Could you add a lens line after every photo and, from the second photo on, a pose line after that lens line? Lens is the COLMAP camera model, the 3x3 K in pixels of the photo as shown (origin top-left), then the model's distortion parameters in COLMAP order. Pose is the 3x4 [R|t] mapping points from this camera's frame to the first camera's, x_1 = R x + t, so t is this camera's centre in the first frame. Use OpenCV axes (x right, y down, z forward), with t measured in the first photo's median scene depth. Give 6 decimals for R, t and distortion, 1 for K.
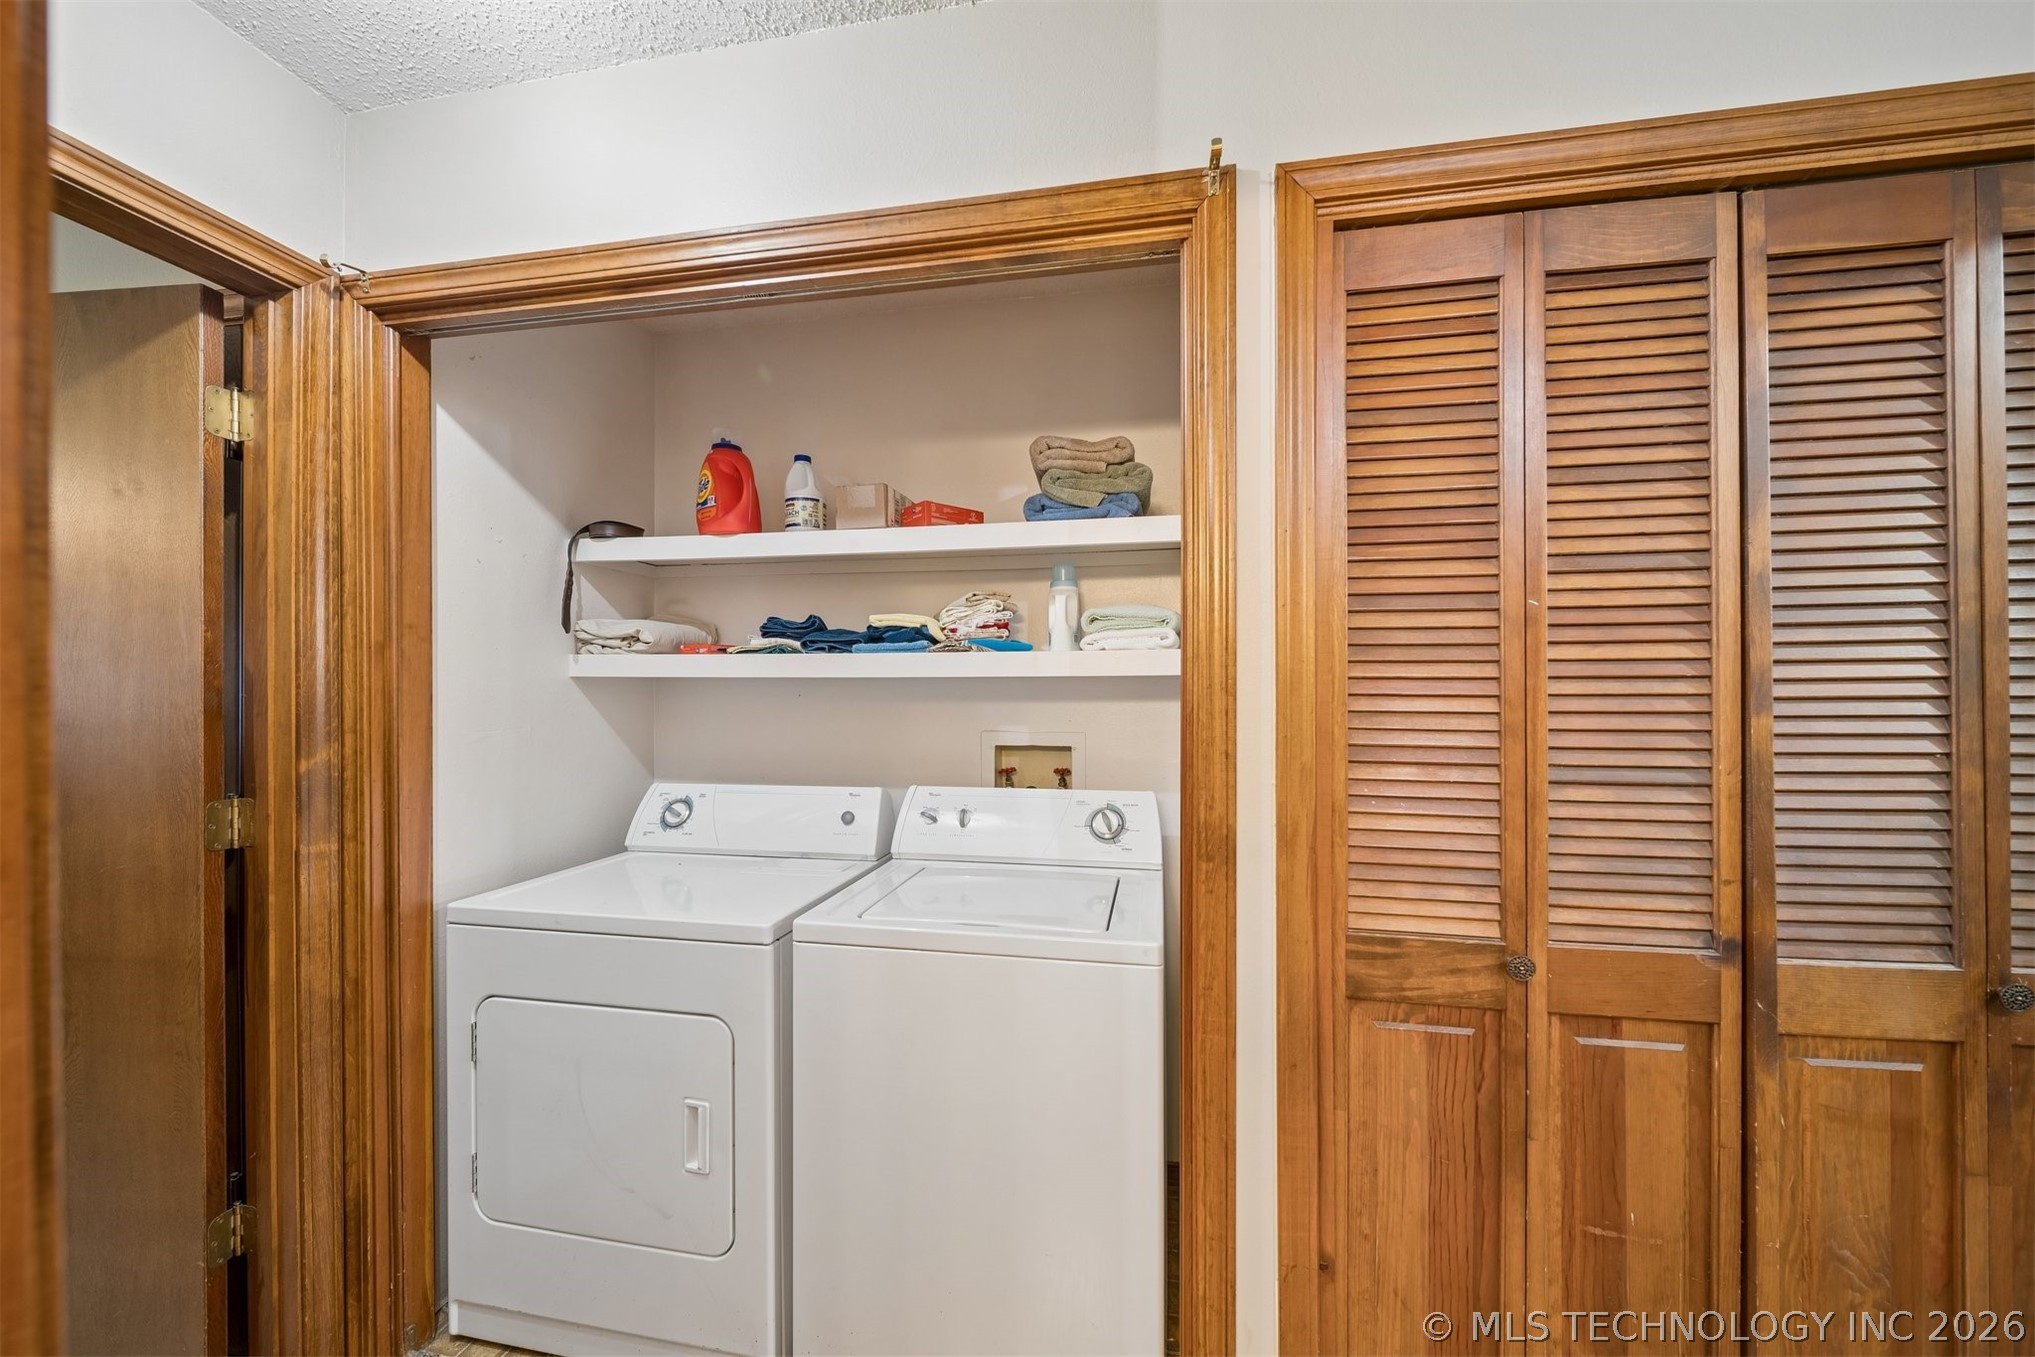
lens RADIAL K [[716.2, 0, 1005.8], [0, 716.2, 696.5], [0, 0, 1]] dist [0.001629, -0.001217]
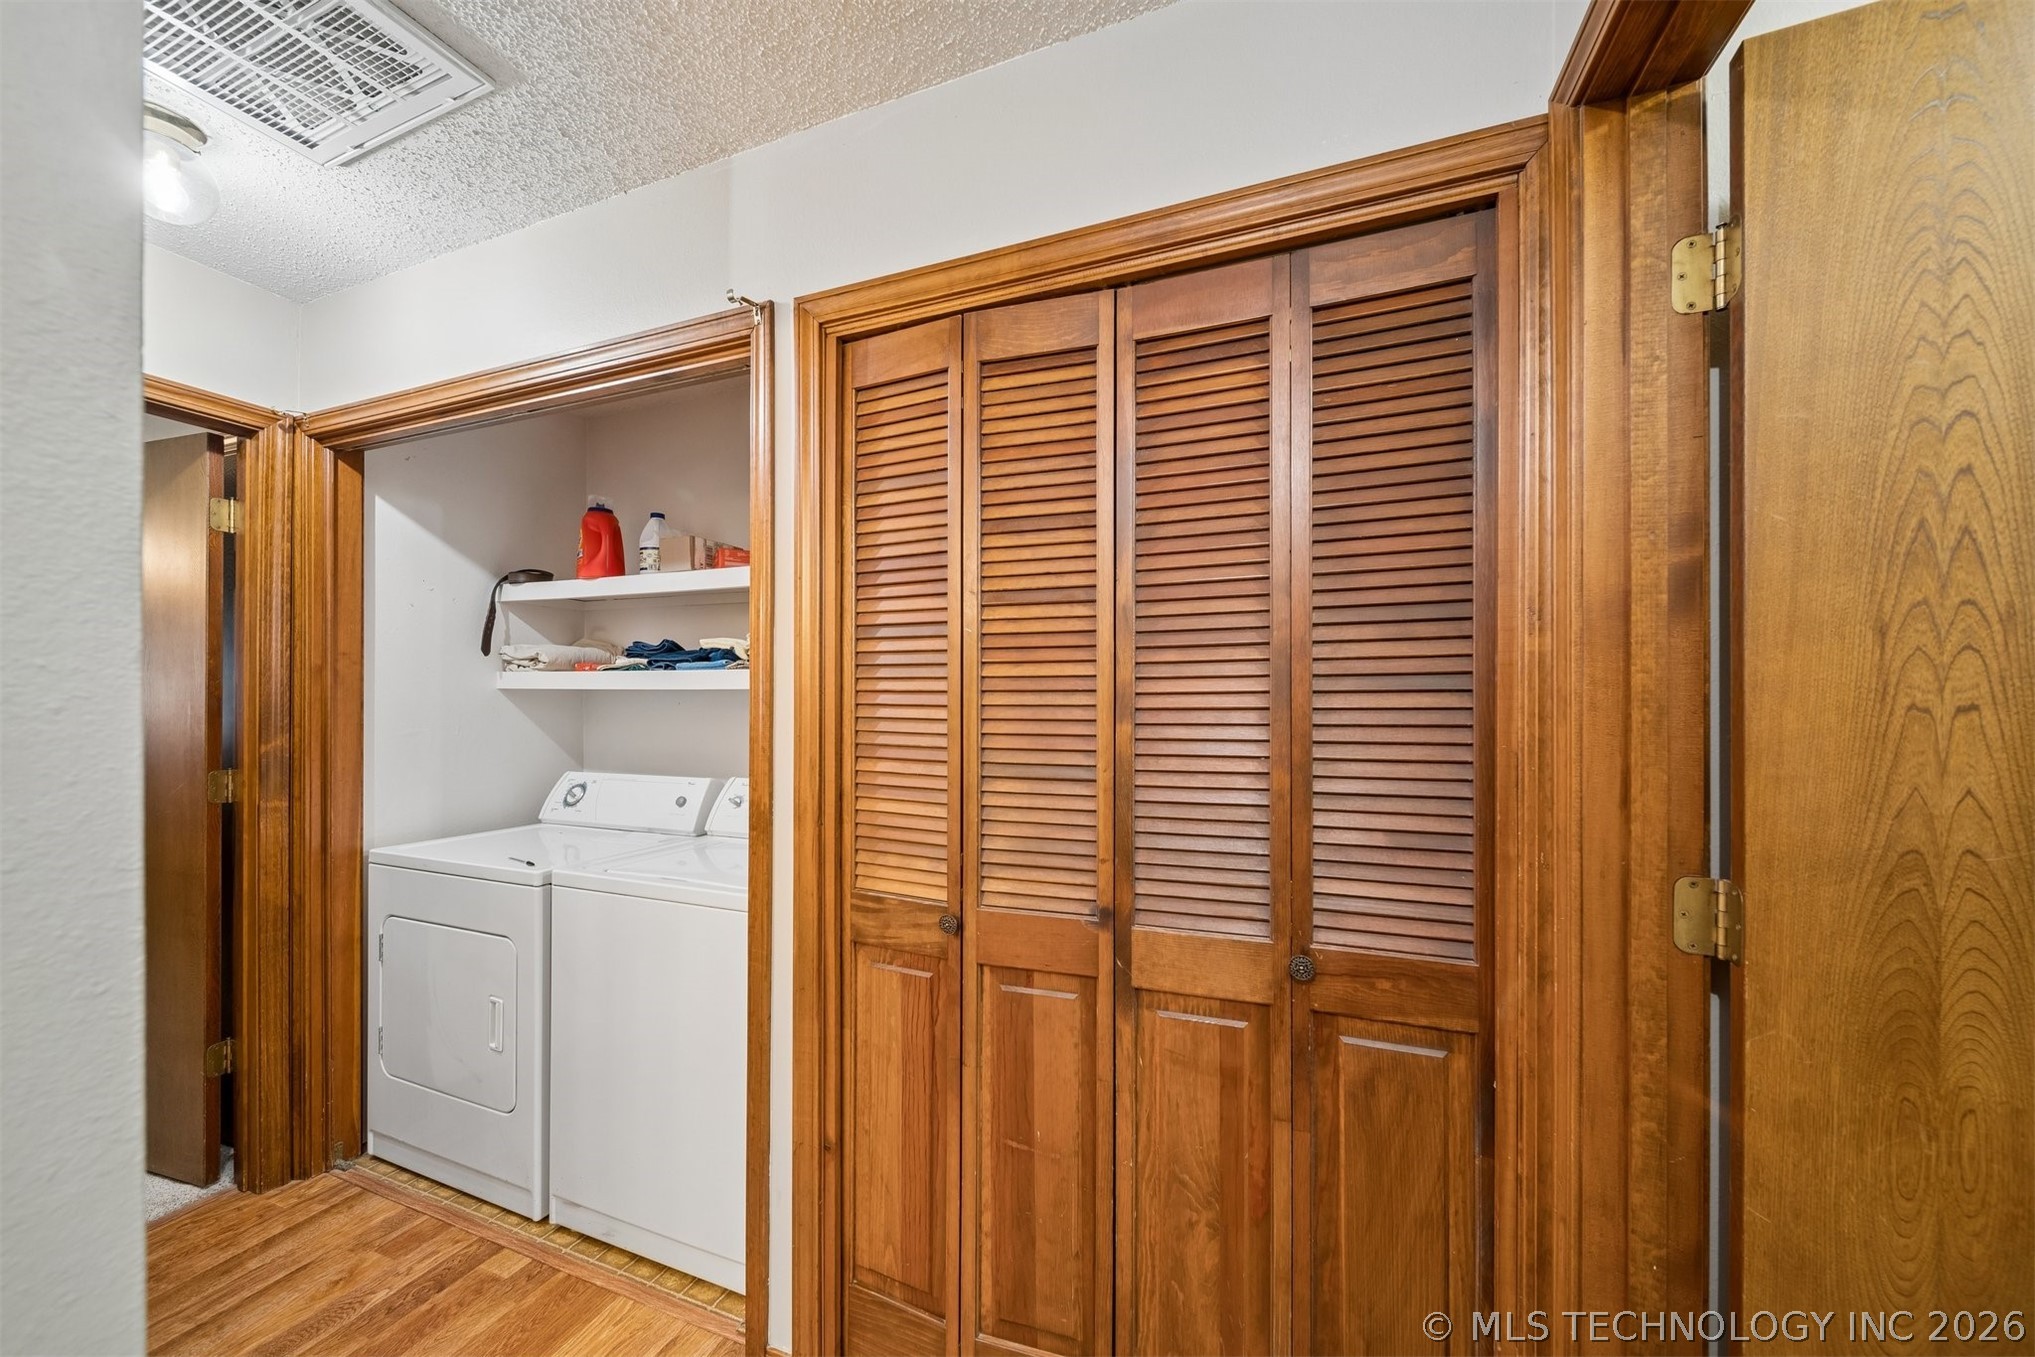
lens RADIAL K [[716.2, 0, 1031.2], [0, 716.2, 705.3], [0, 0, 1]] dist [0.001629, -0.001217]
pose [[0.982107, 0.005197, -0.188254, 1.066945], [-0.005697, 0.999982, -0.002112, 0.000216], [0.188240, 0.003146, 0.982118, -0.201732]]
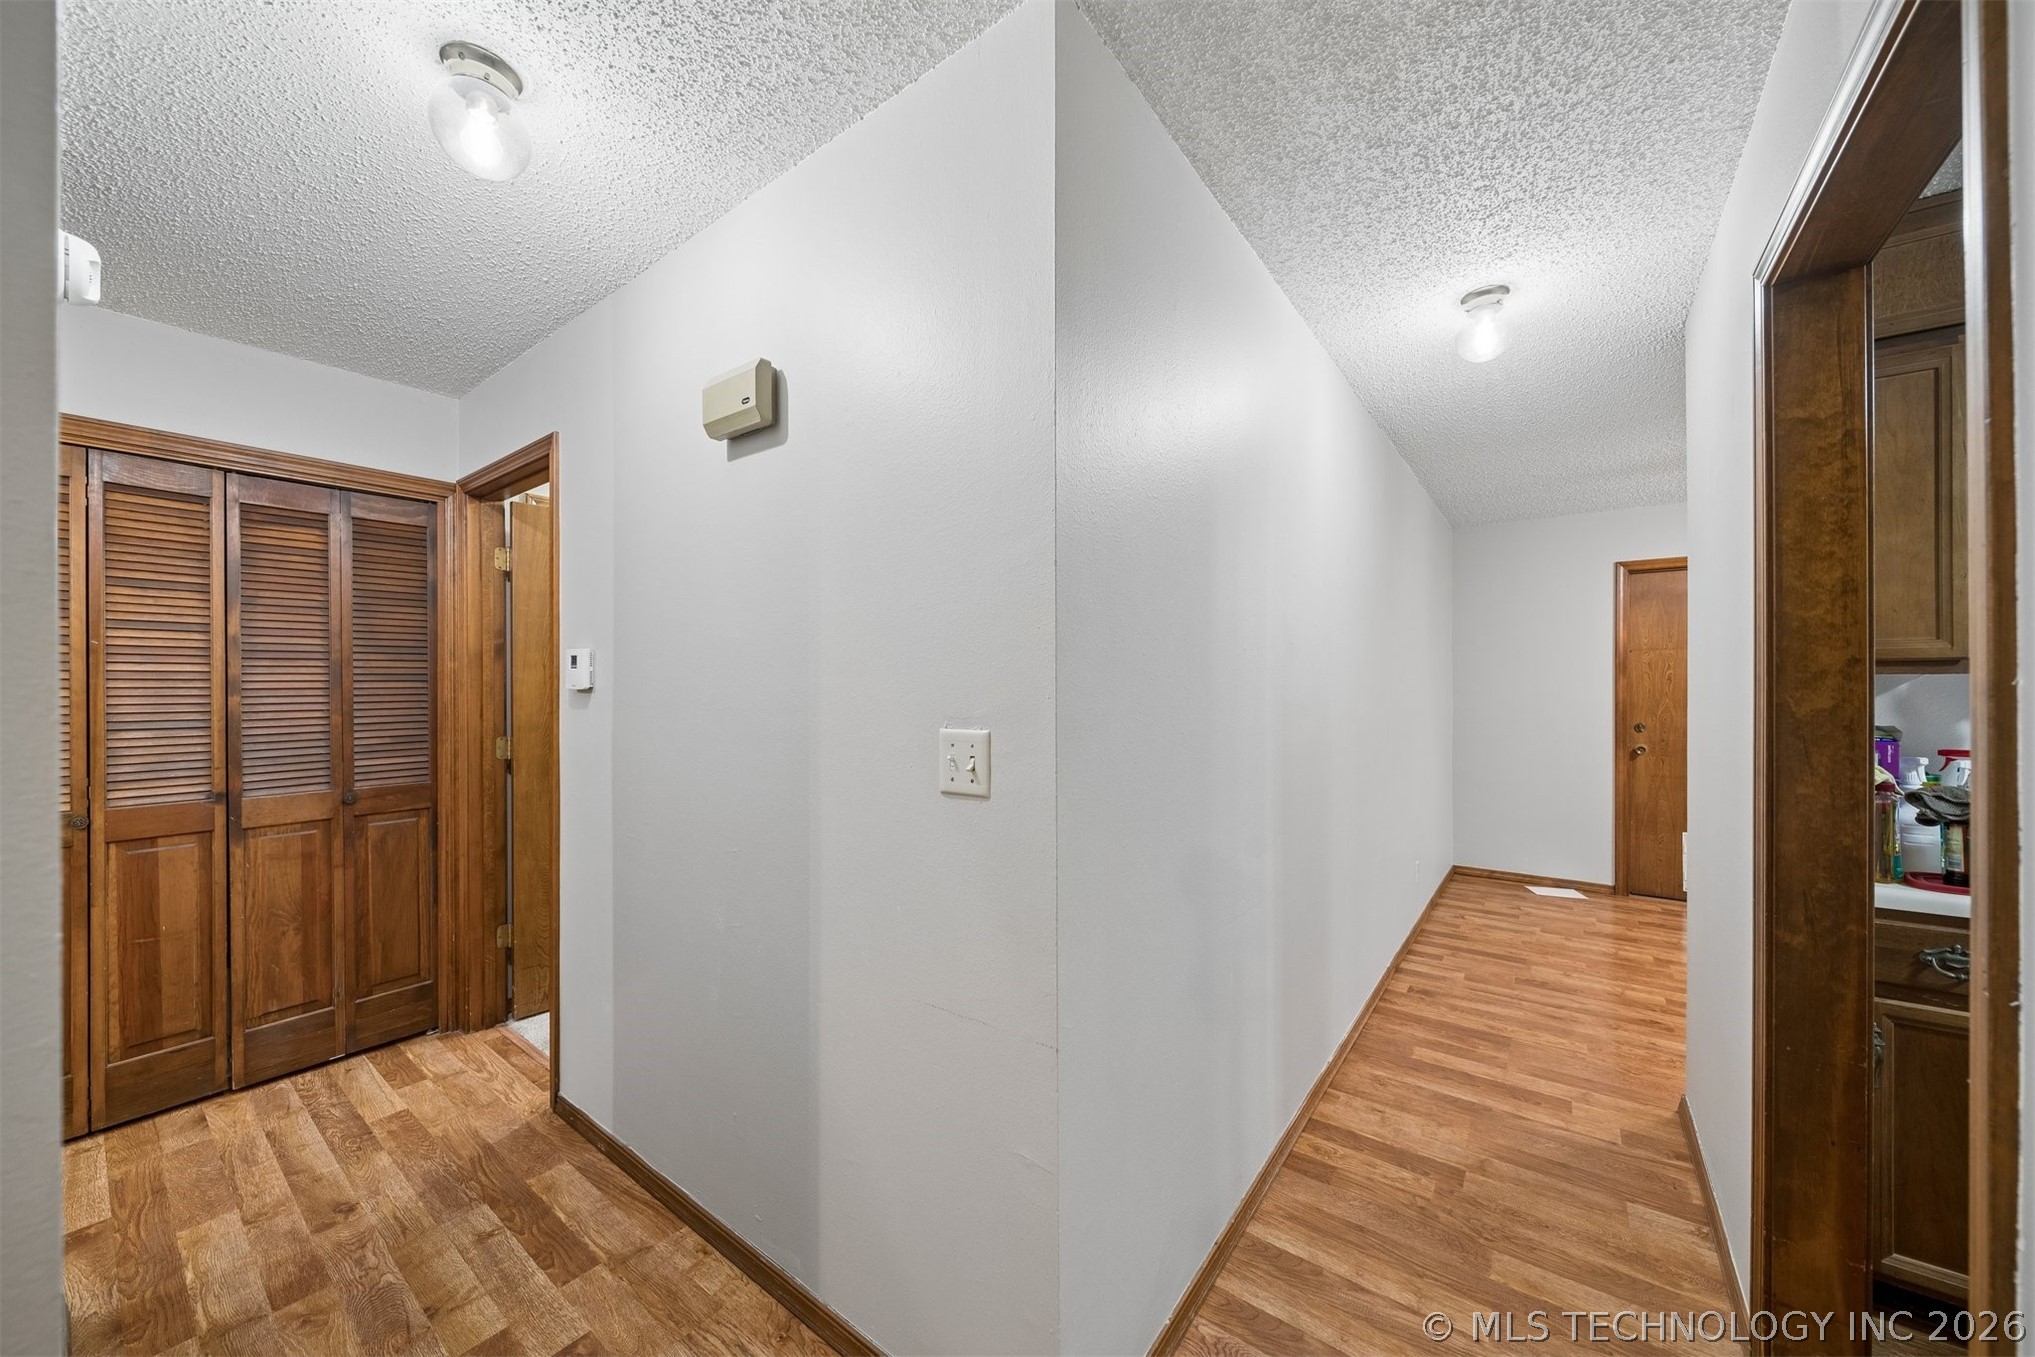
lens RADIAL K [[716.2, 0, 1024.9], [0, 716.2, 686.0], [0, 0, 1]] dist [0.001629, -0.001217]
pose [[0.439563, 0.001321, 0.898211, 0.070020], [0.005824, 0.999974, -0.004321, 0.017710], [-0.898193, 0.007130, 0.439544, -2.265436]]
